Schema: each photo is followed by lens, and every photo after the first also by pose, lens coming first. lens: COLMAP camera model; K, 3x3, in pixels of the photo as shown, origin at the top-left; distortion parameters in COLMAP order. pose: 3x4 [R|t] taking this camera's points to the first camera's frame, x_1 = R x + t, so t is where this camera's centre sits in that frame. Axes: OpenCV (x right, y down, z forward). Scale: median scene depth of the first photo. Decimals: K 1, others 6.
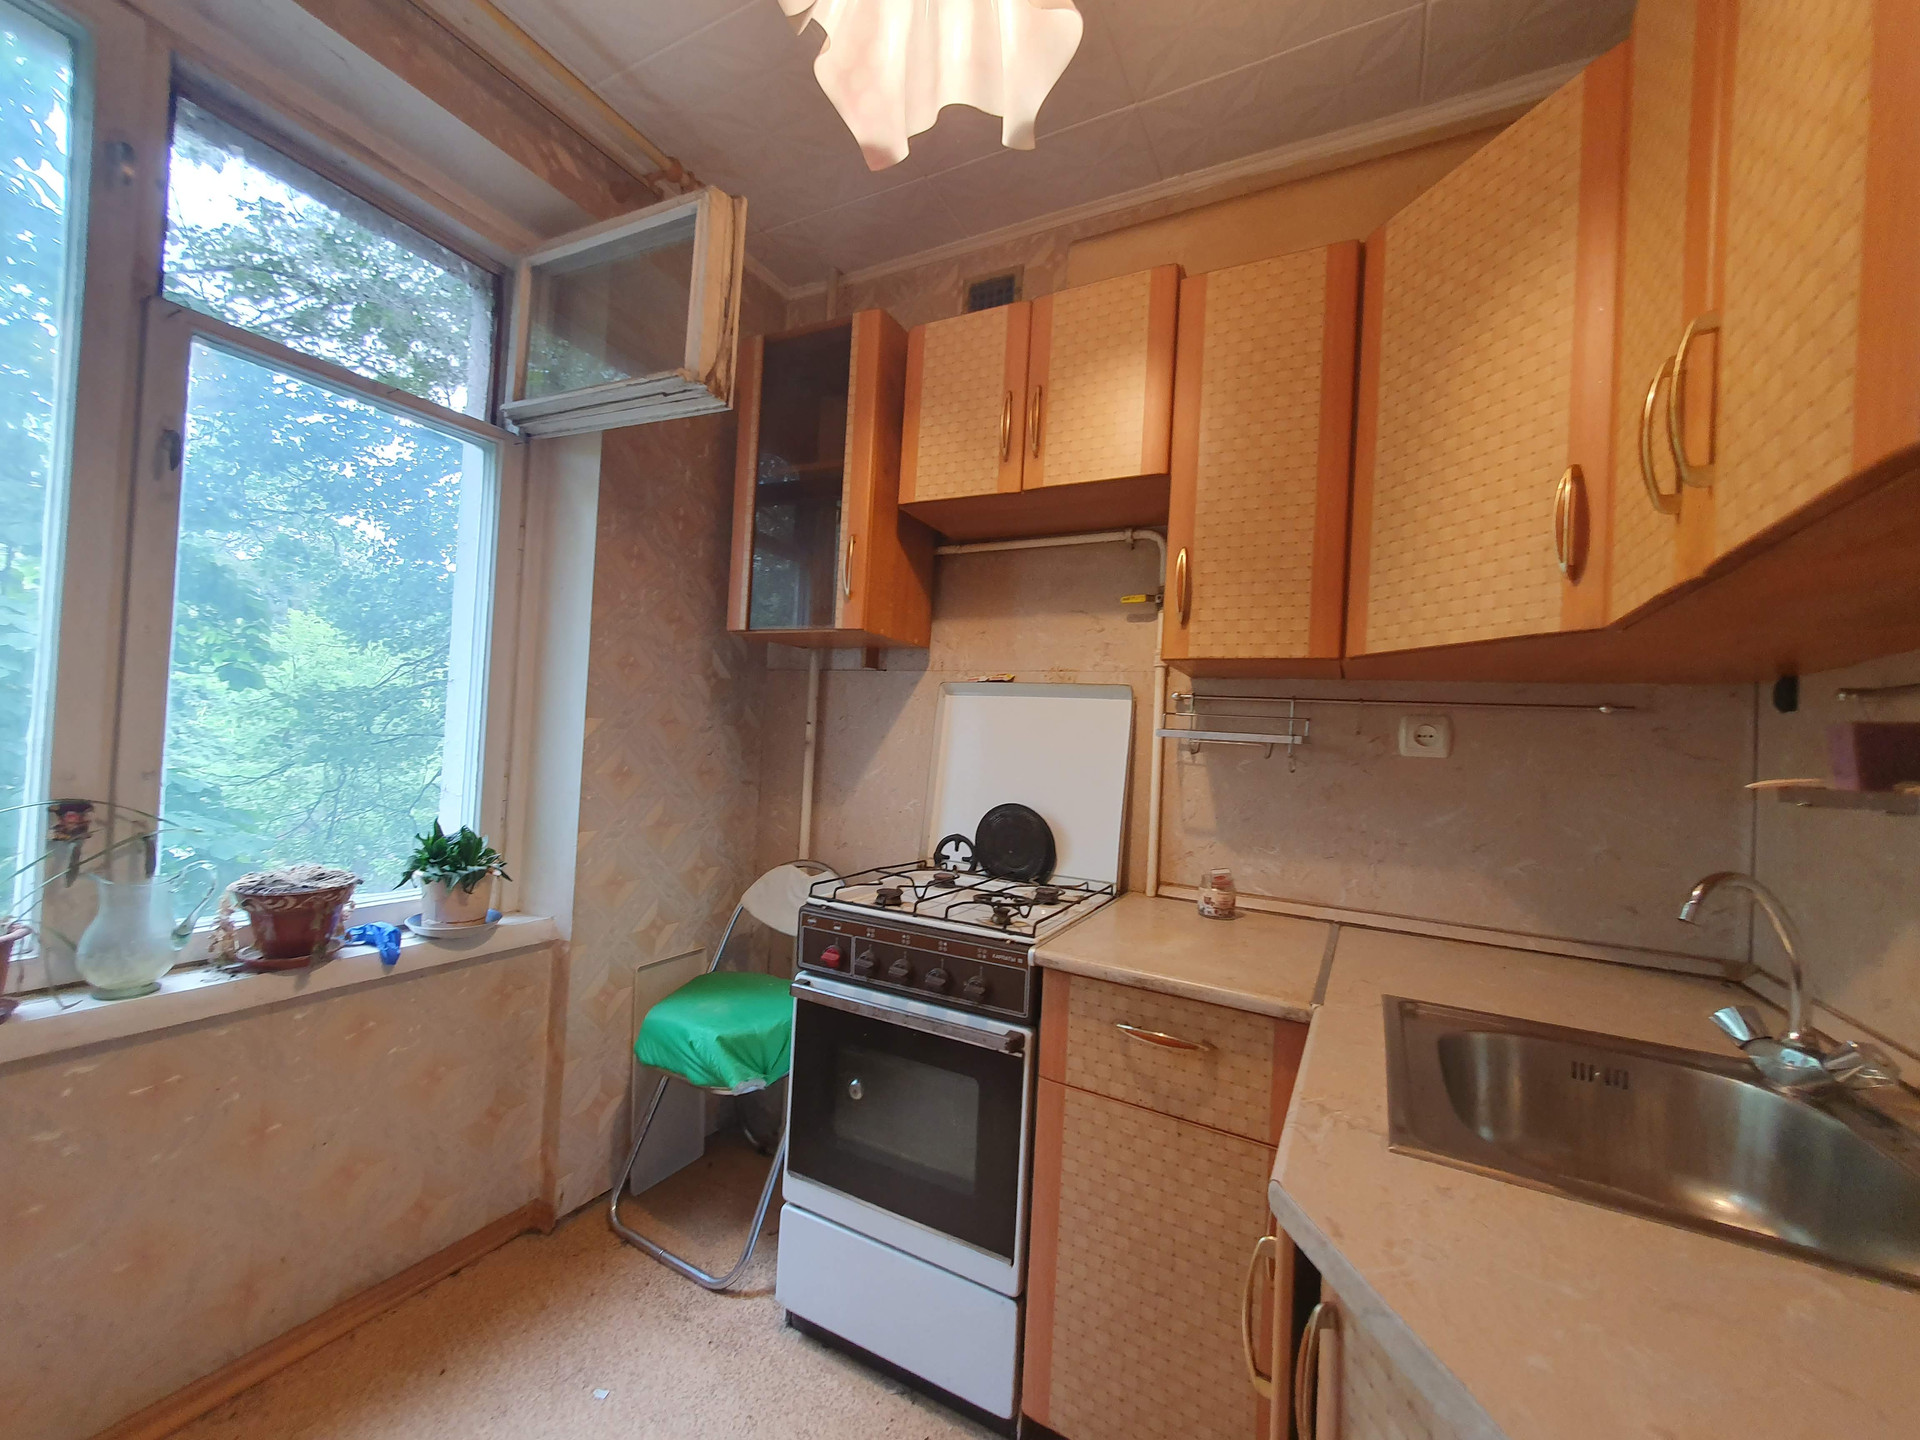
lens RADIAL K [[765.7, 0, 950.4], [0, 765.7, 730.8], [0, 0, 1]] dist [0.009836, -0.001069]
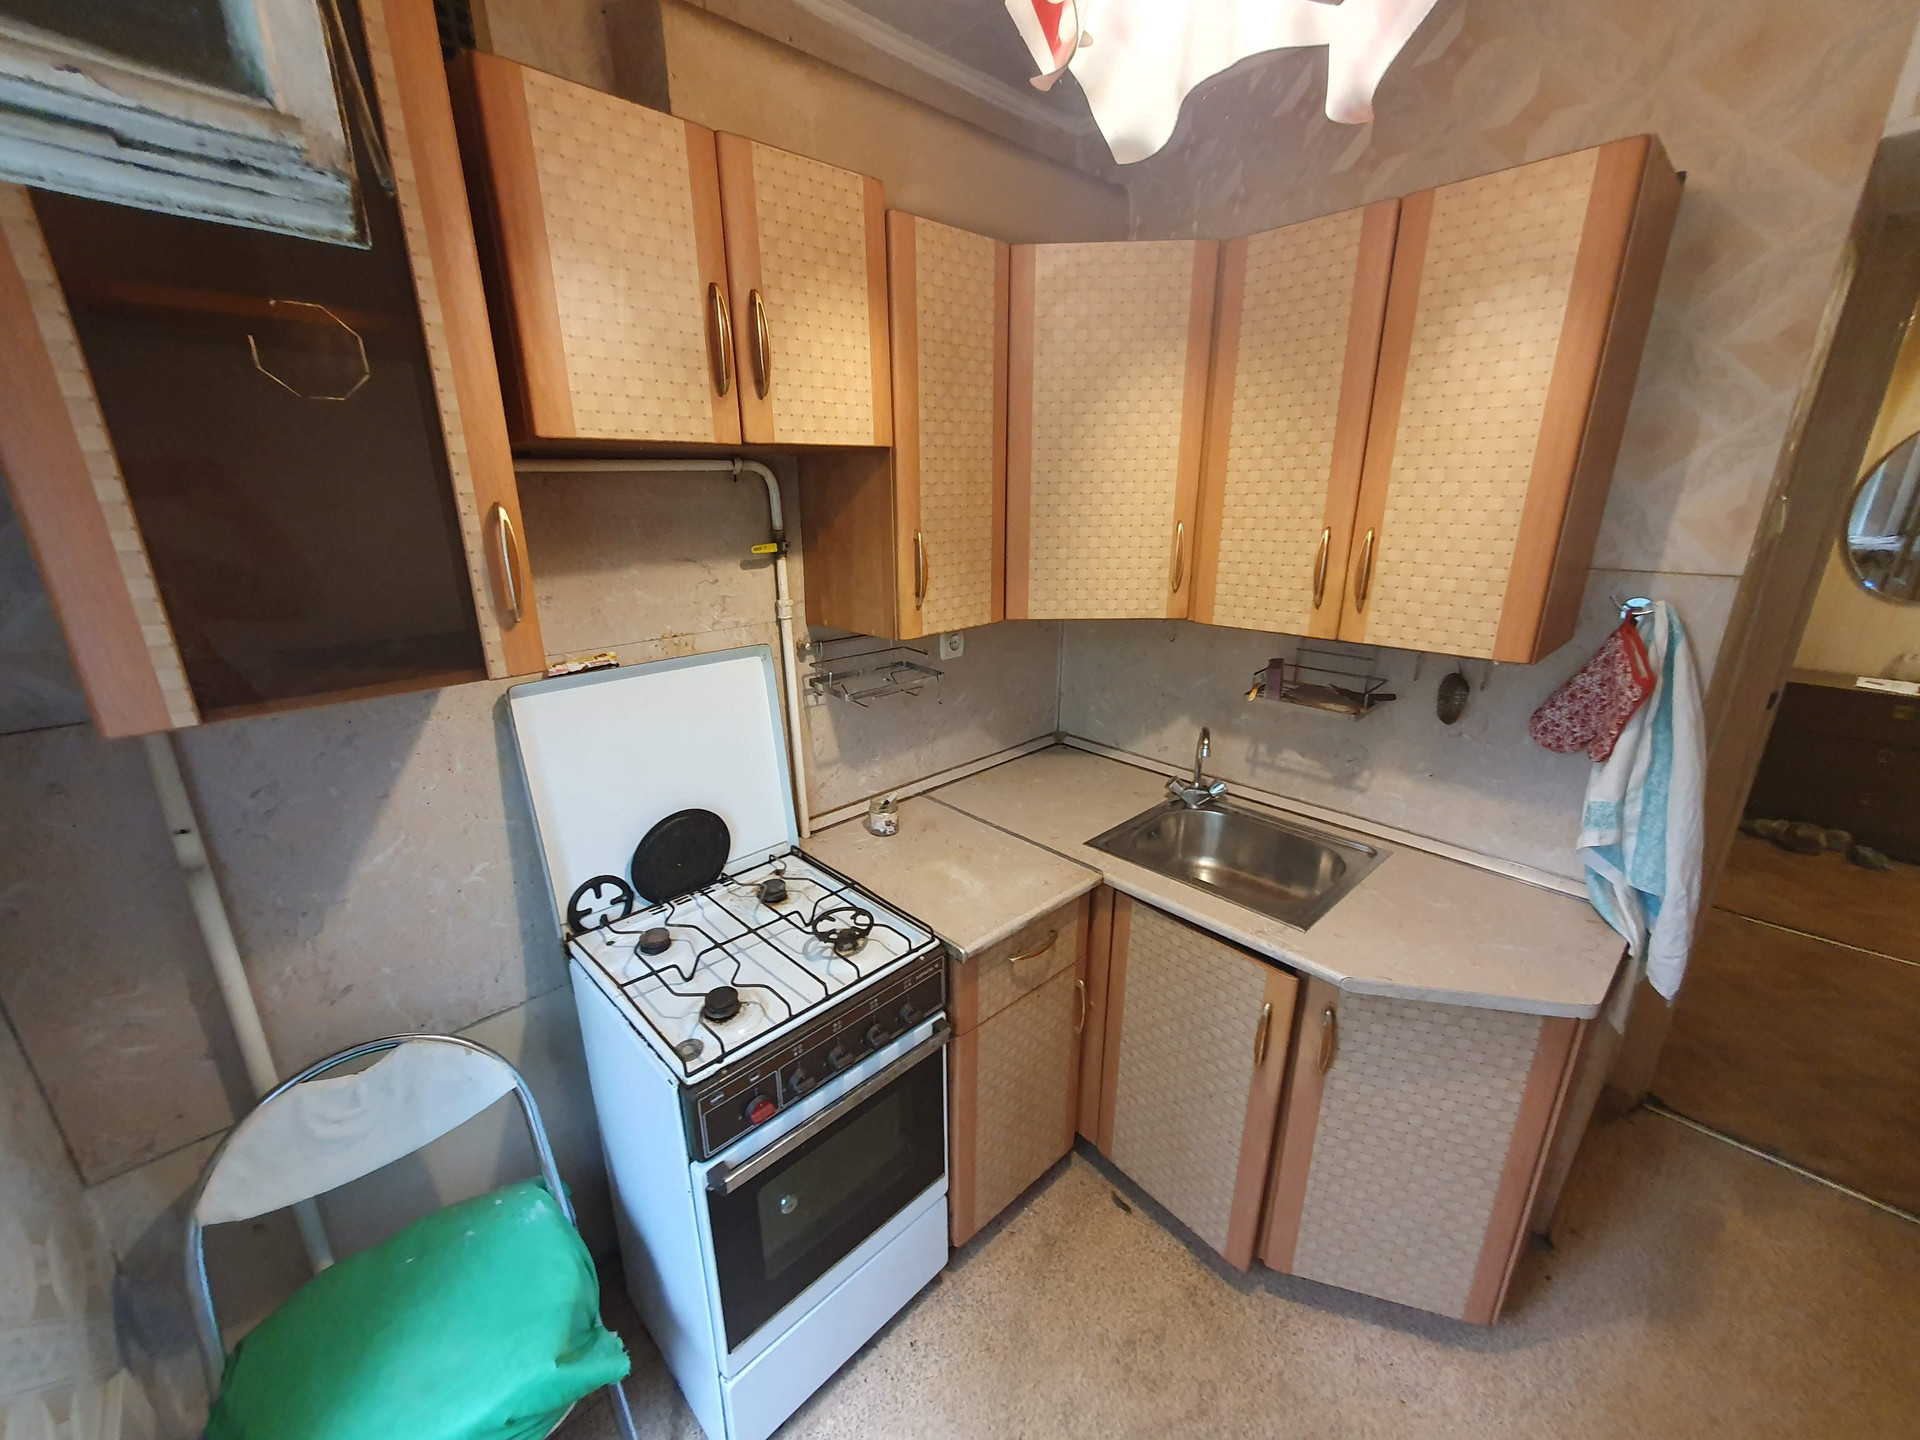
lens RADIAL K [[765.7, 0, 929.4], [0, 765.7, 725.4], [0, 0, 1]] dist [0.009836, -0.001069]
pose [[0.314799, -0.344487, 0.884438, -0.608160], [0.014505, 0.933450, 0.358415, -0.325652], [-0.949047, -0.100000, 0.298846, 0.590724]]
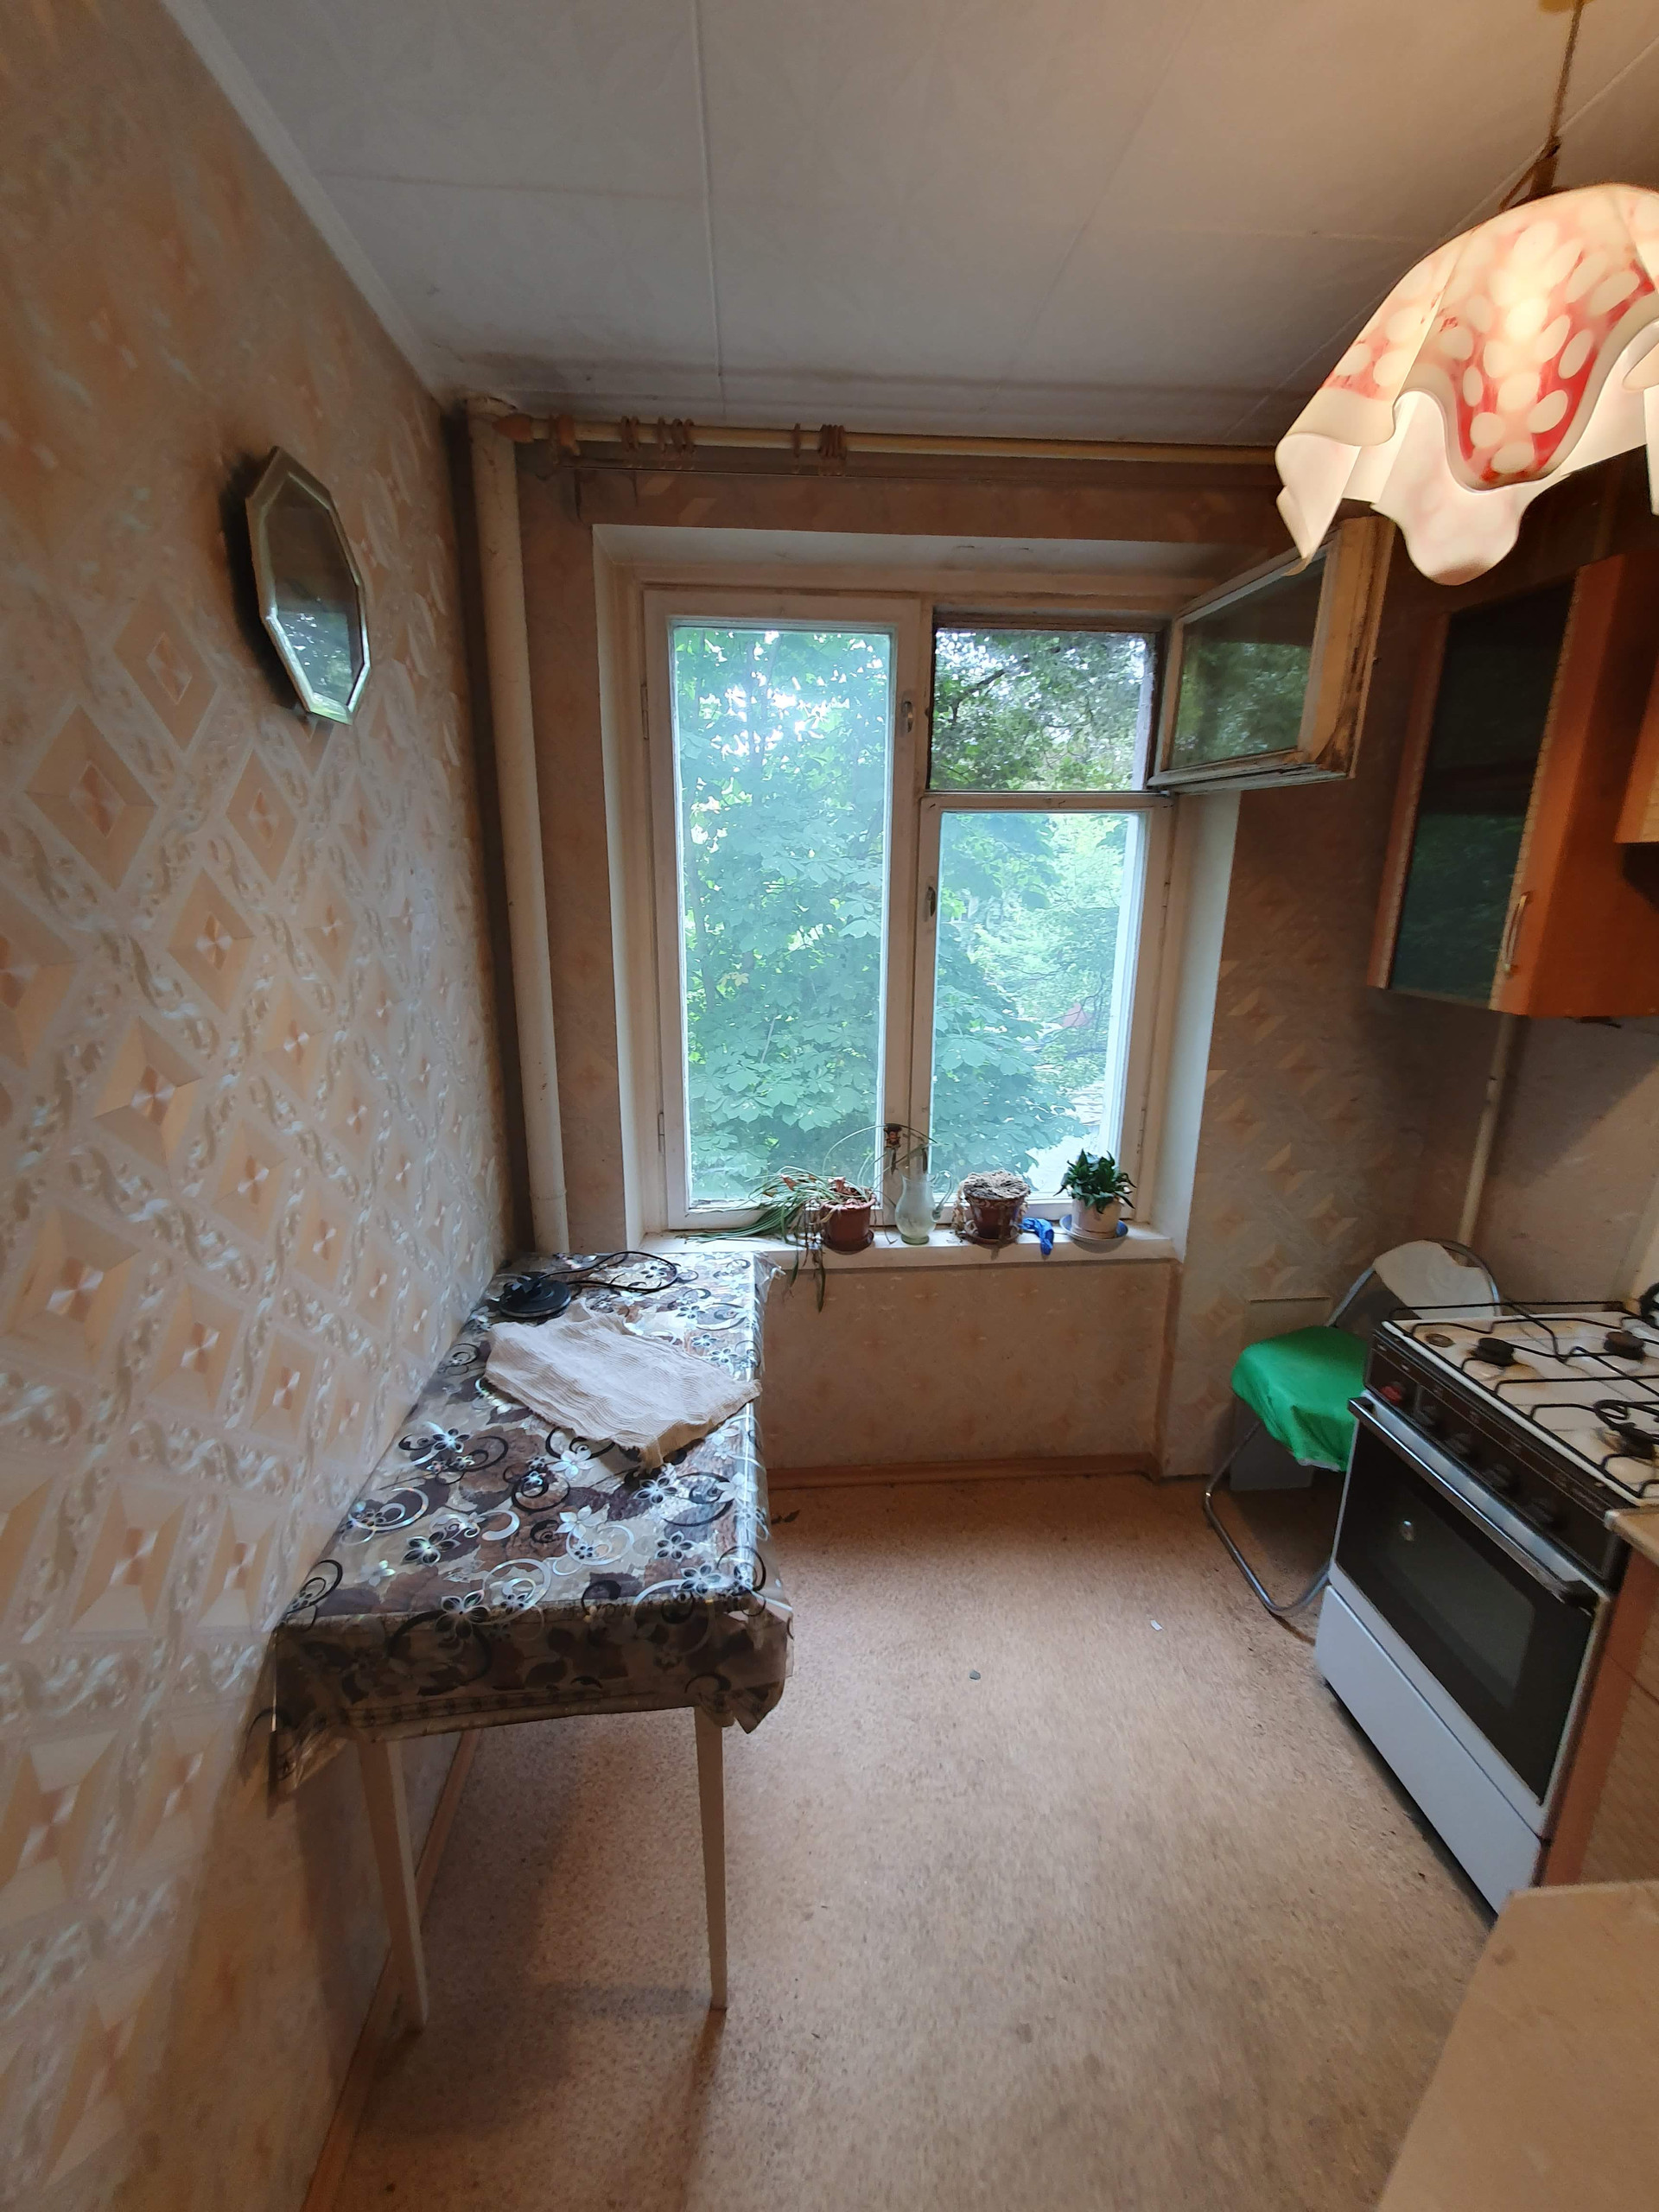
lens RADIAL K [[882.1, 0, 816.0], [0, 882.1, 1096.1], [0, 0, 1]] dist [0.009836, -0.001069]
pose [[0.536508, 0.158177, -0.828939, 0.286771], [0.037264, 0.976878, 0.210525, -0.295123], [0.843072, -0.143838, 0.518208, -0.107981]]
